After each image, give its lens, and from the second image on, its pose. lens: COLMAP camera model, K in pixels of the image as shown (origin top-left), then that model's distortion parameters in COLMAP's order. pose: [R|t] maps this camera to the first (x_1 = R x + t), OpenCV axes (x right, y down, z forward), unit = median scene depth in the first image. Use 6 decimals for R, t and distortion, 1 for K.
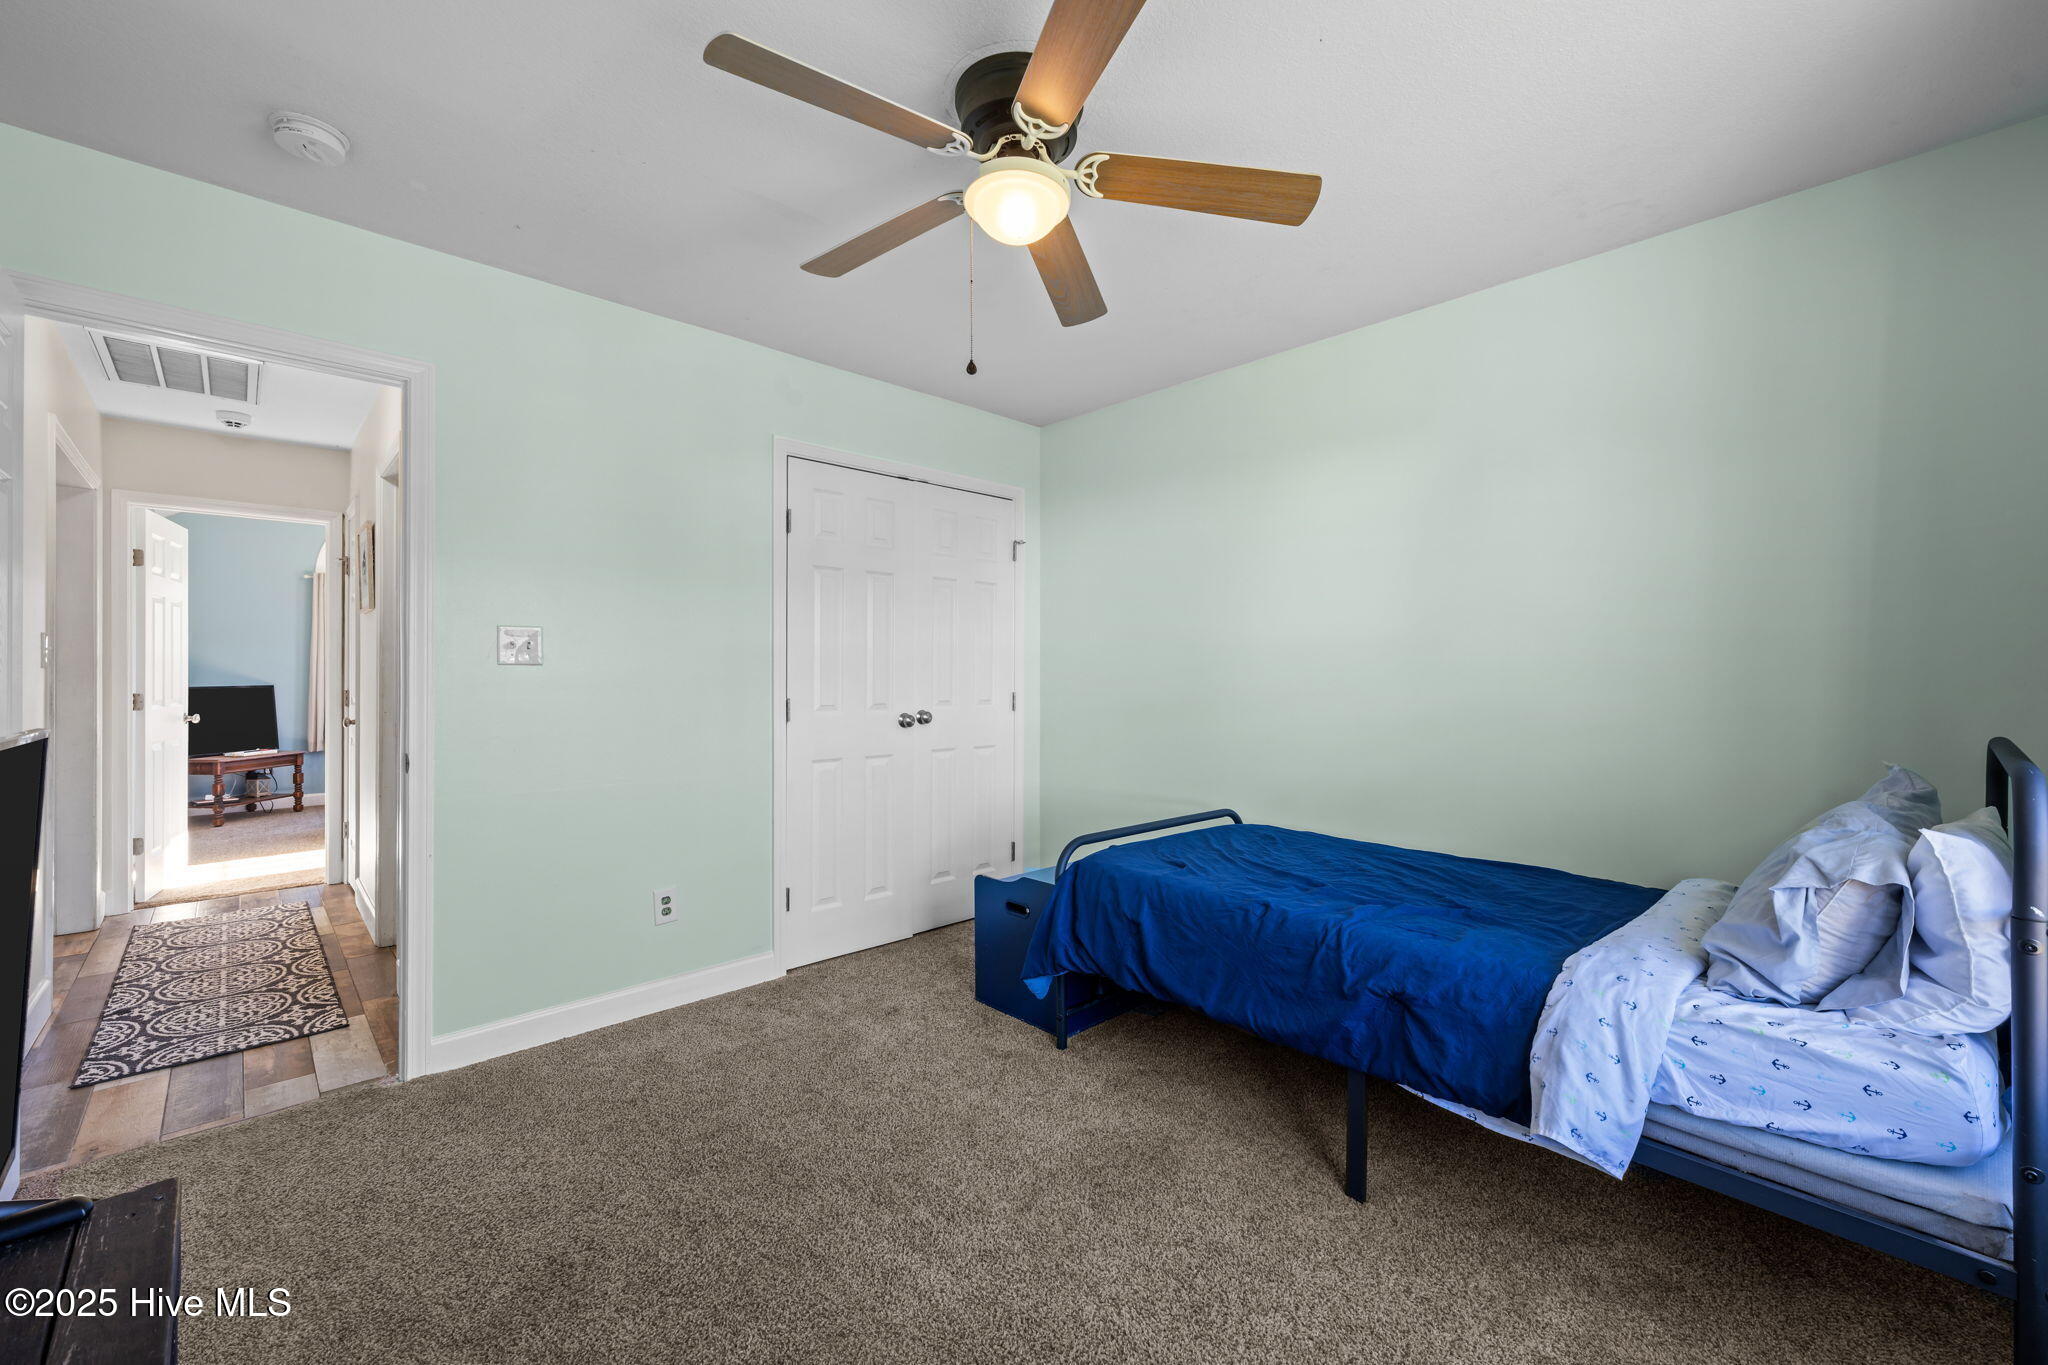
lens RADIAL K [[810.5, 0, 1024.0], [0, 810.5, 682.5], [0, 0, 1]] dist [-0.001622, -0.000258]
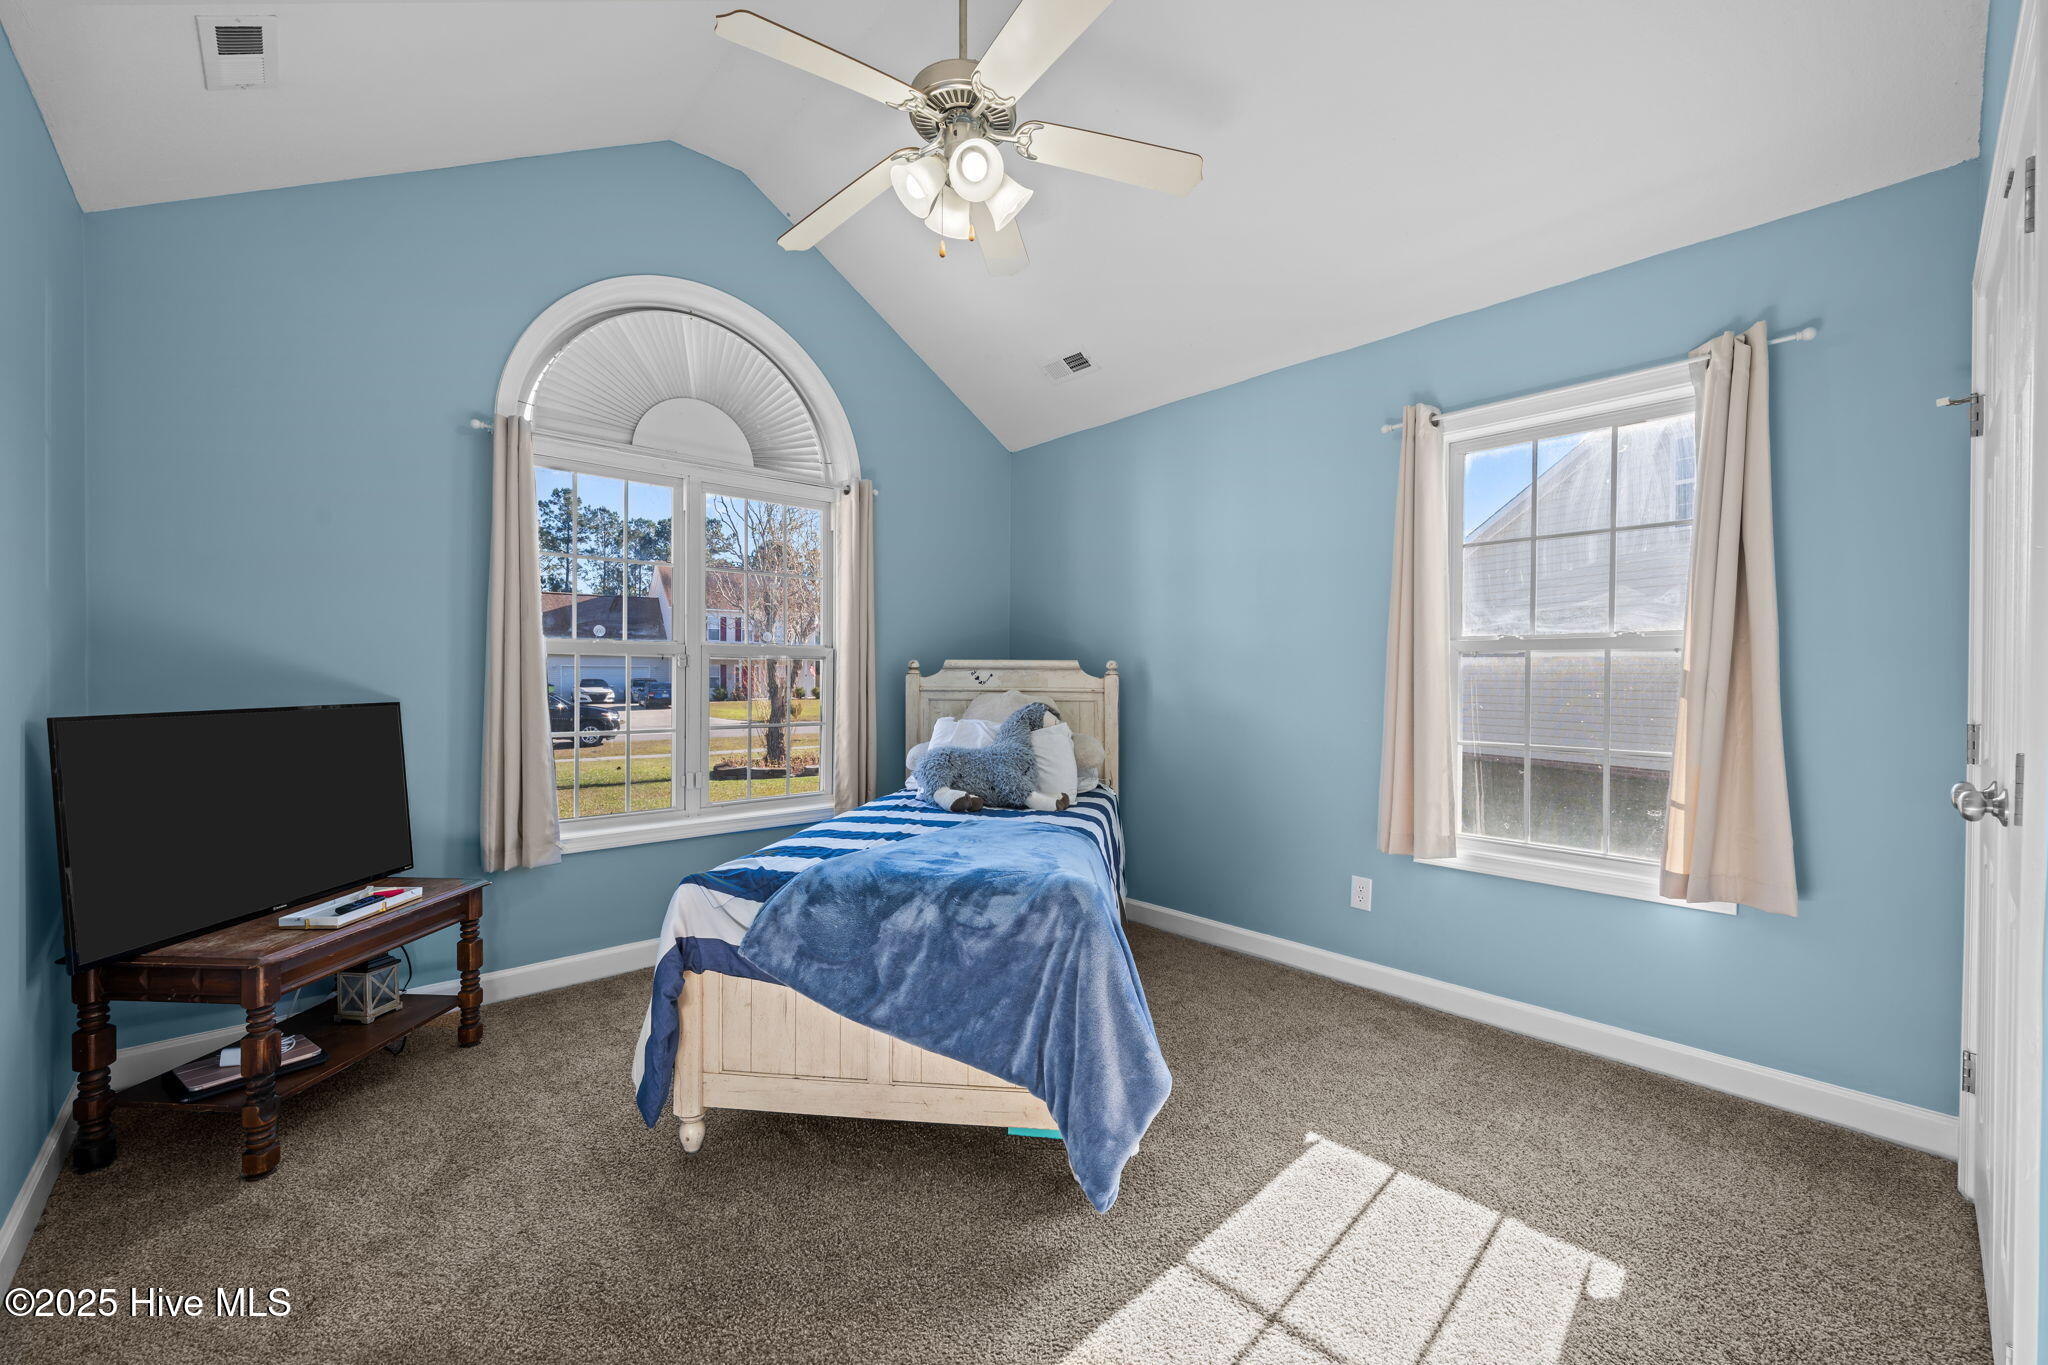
lens RADIAL K [[810.5, 0, 1024.0], [0, 810.5, 682.5], [0, 0, 1]] dist [-0.001622, -0.000258]
pose [[0.999560, 0.004089, -0.029389, -0.613562], [-0.003910, 0.999974, 0.006131, -0.010059], [0.029414, -0.006013, 0.999549, 0.618289]]
